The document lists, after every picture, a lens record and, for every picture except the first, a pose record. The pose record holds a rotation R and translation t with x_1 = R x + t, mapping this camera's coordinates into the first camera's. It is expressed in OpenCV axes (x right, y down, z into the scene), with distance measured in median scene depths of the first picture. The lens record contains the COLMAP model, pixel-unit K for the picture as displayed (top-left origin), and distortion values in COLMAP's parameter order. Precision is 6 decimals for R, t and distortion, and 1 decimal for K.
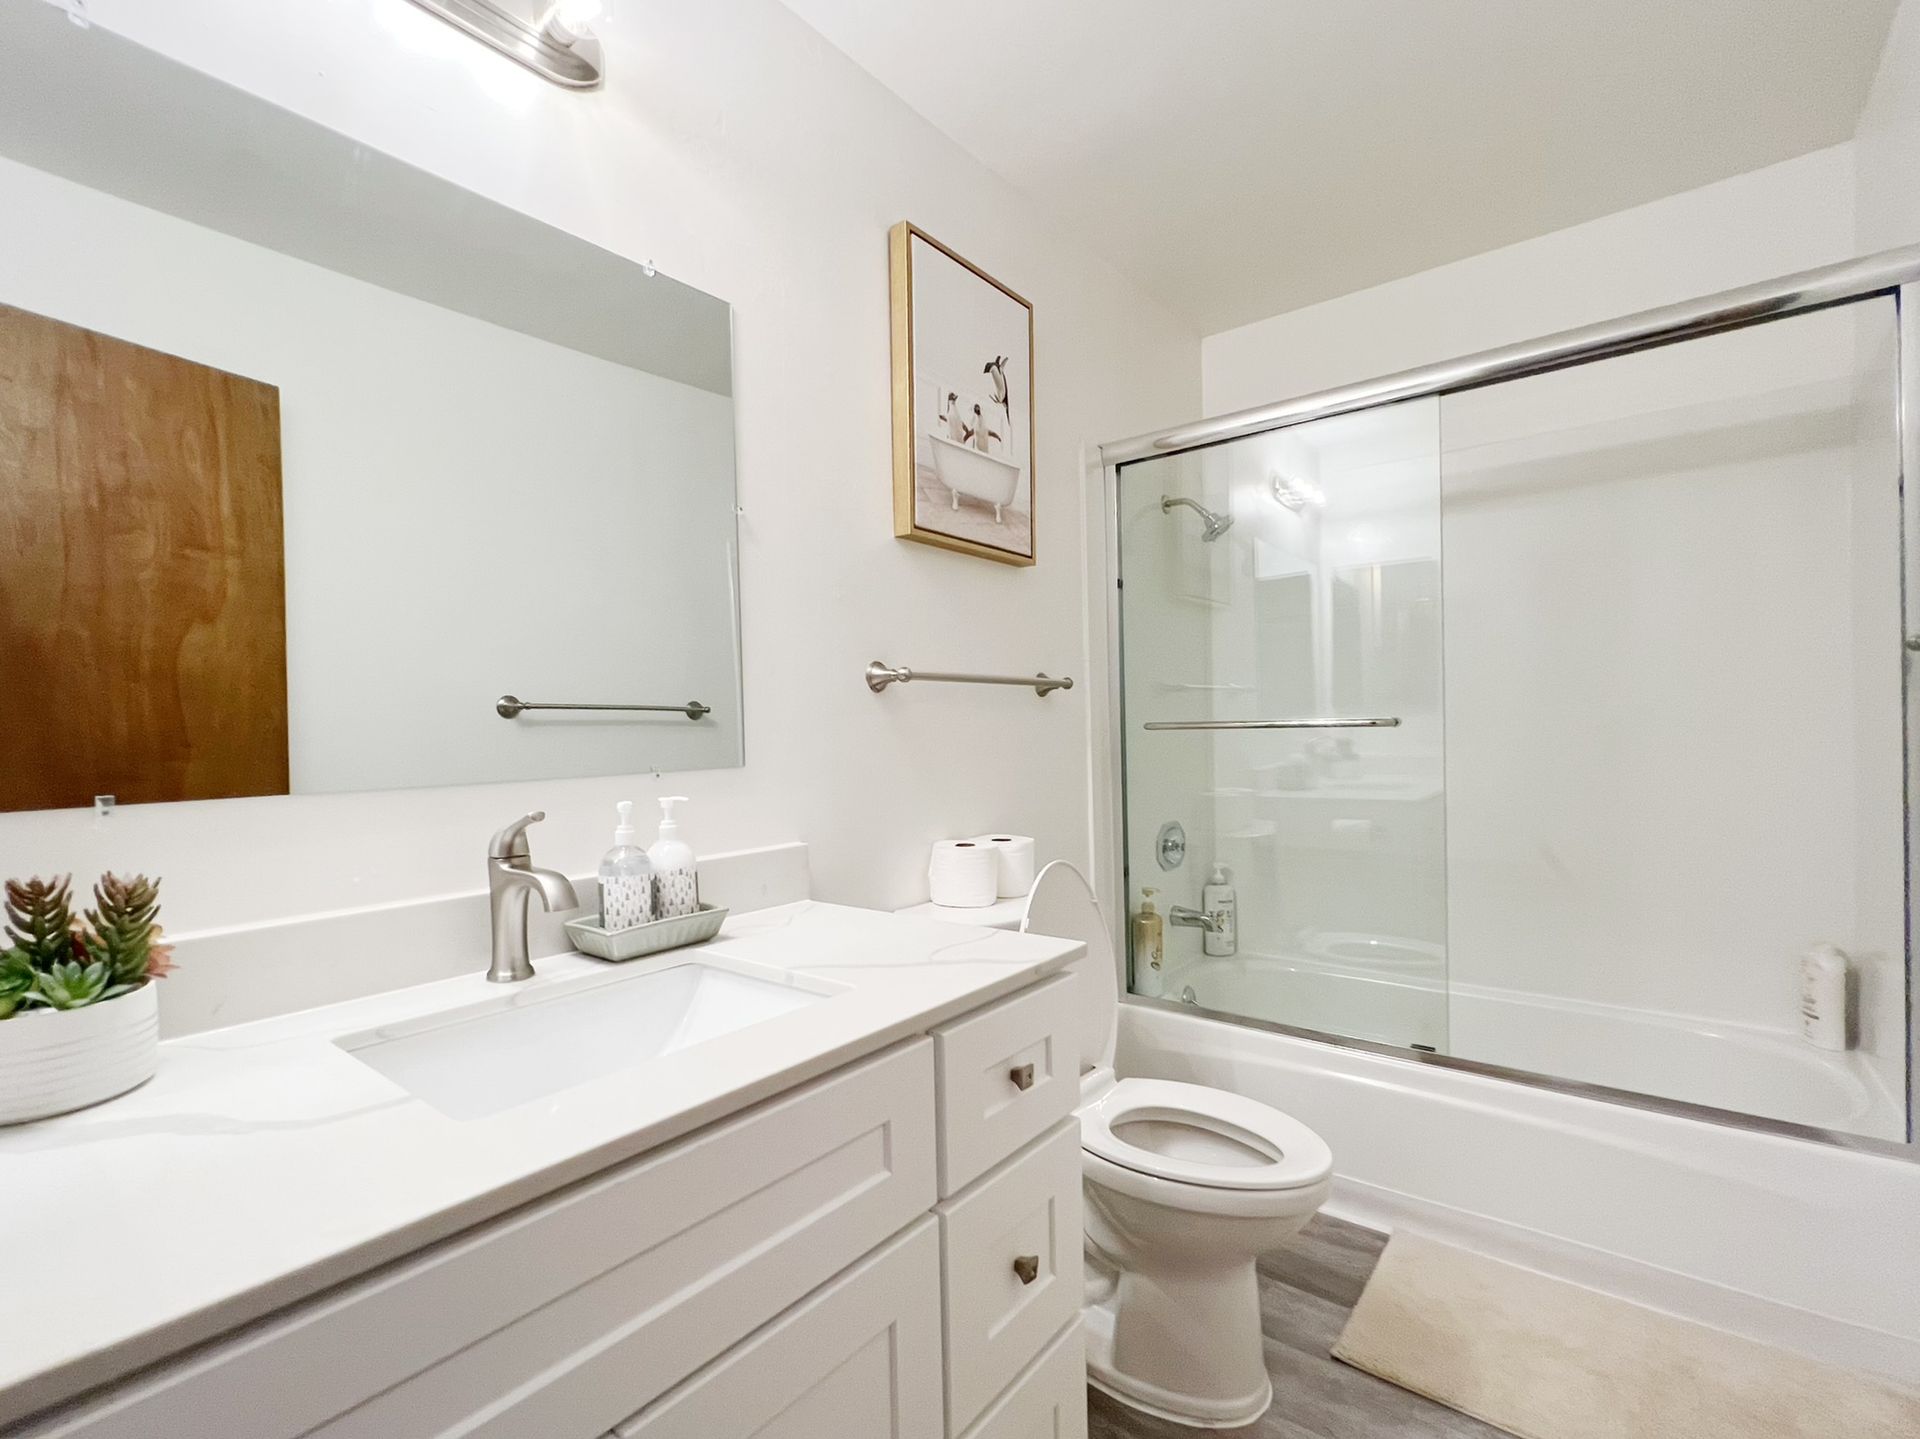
lens RADIAL K [[780.3, 0, 958.0], [0, 780.3, 730.9], [0, 0, 1]] dist [-0.001485, 0.000288]
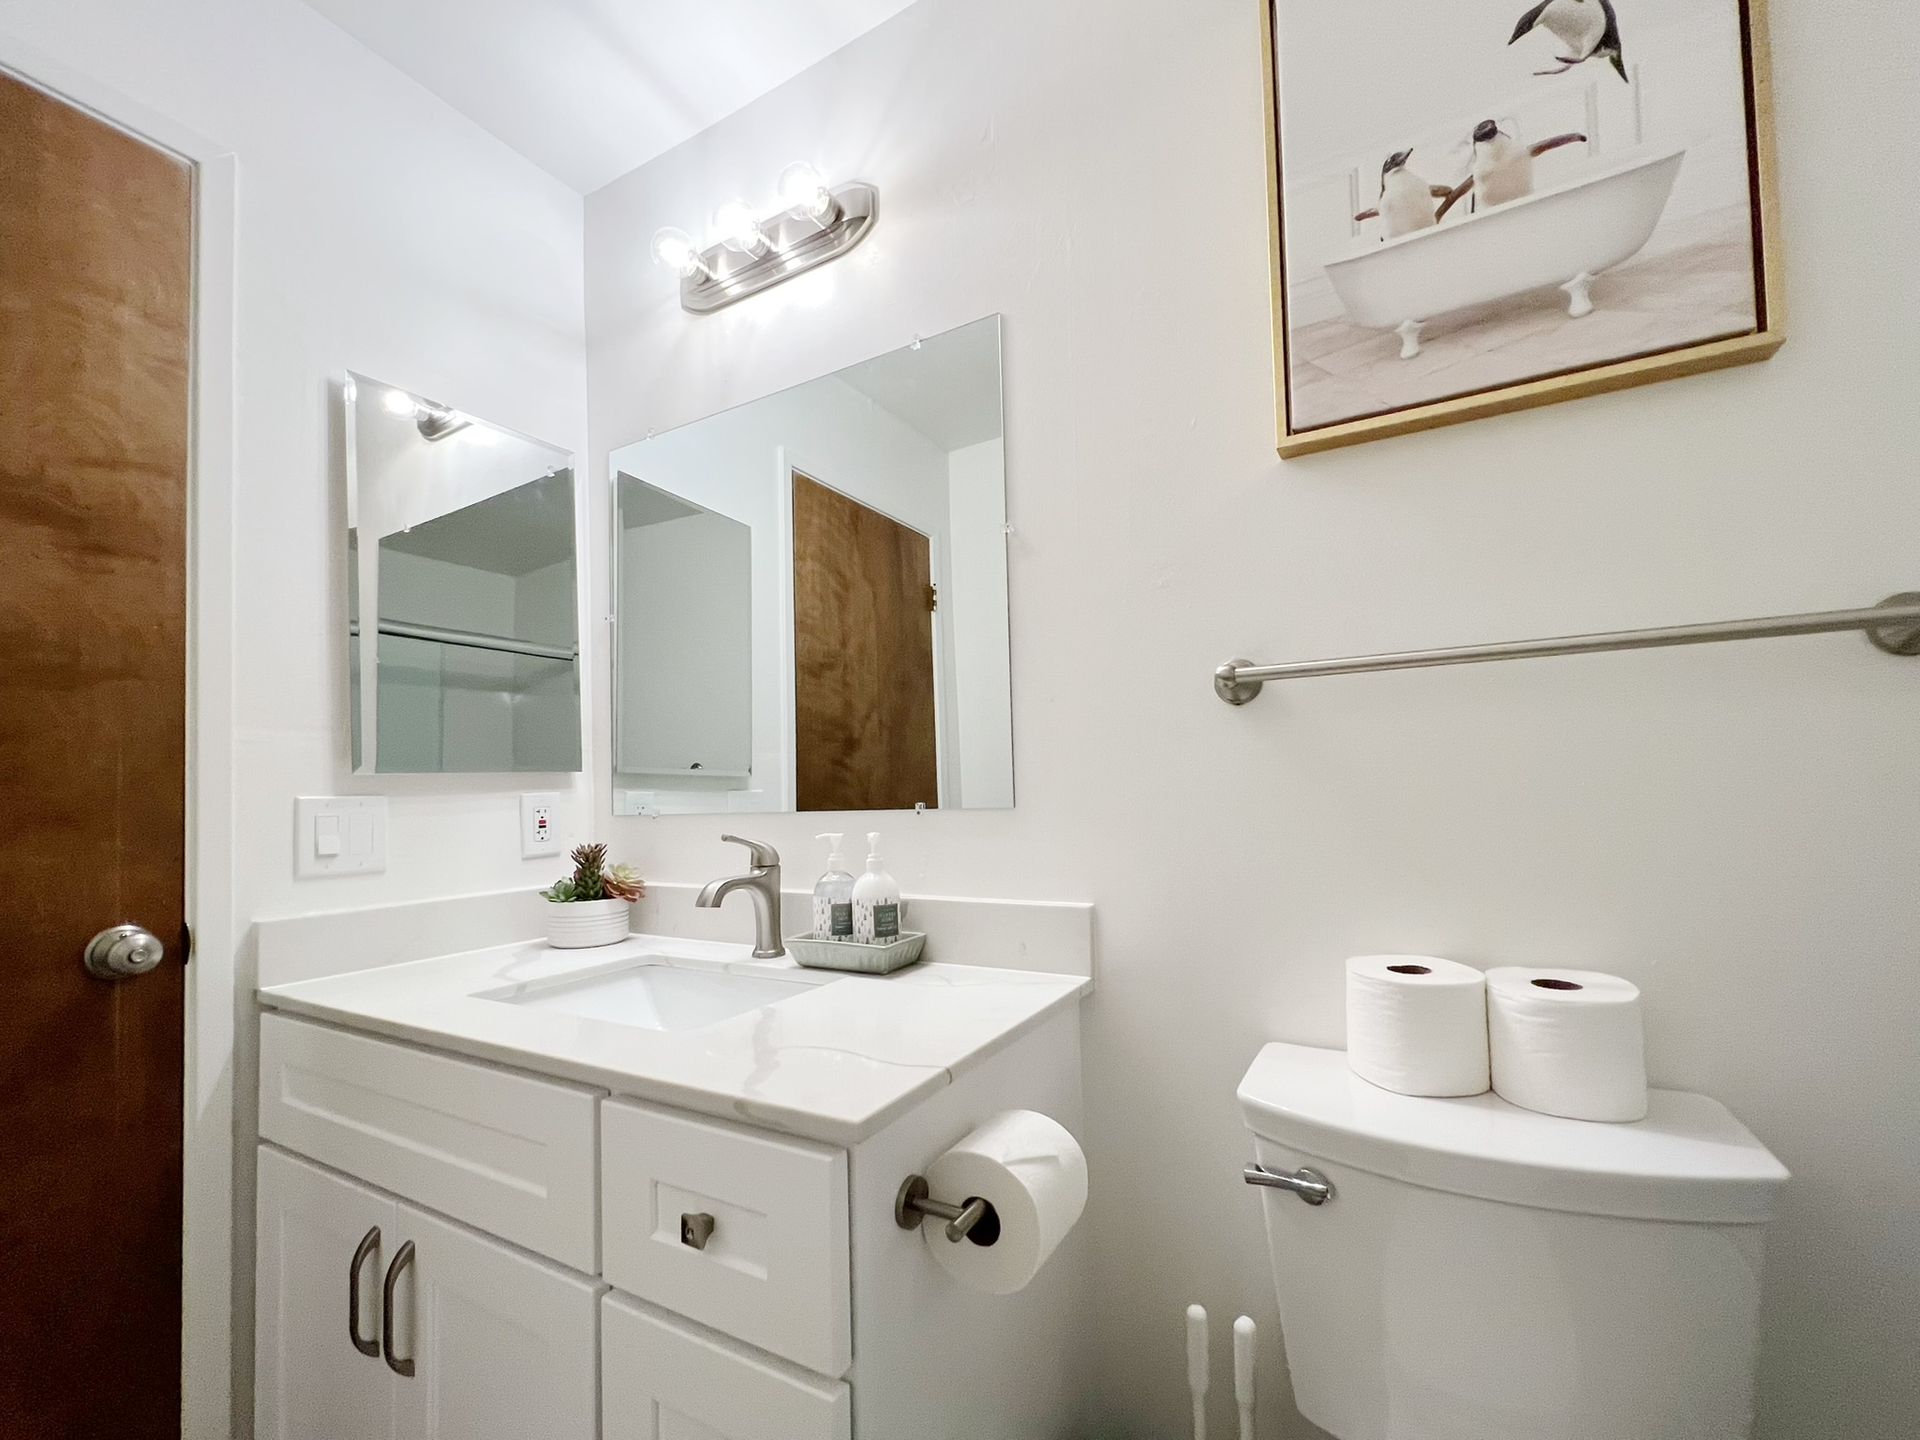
lens RADIAL K [[833.9, 0, 958.9], [0, 833.9, 717.1], [0, 0, 1]] dist [0.008524, -0.000240]
pose [[0.194419, -0.051314, -0.979575, 0.521066], [0.029661, 0.998482, -0.046417, -0.010717], [0.980470, -0.020031, 0.195646, 0.586919]]
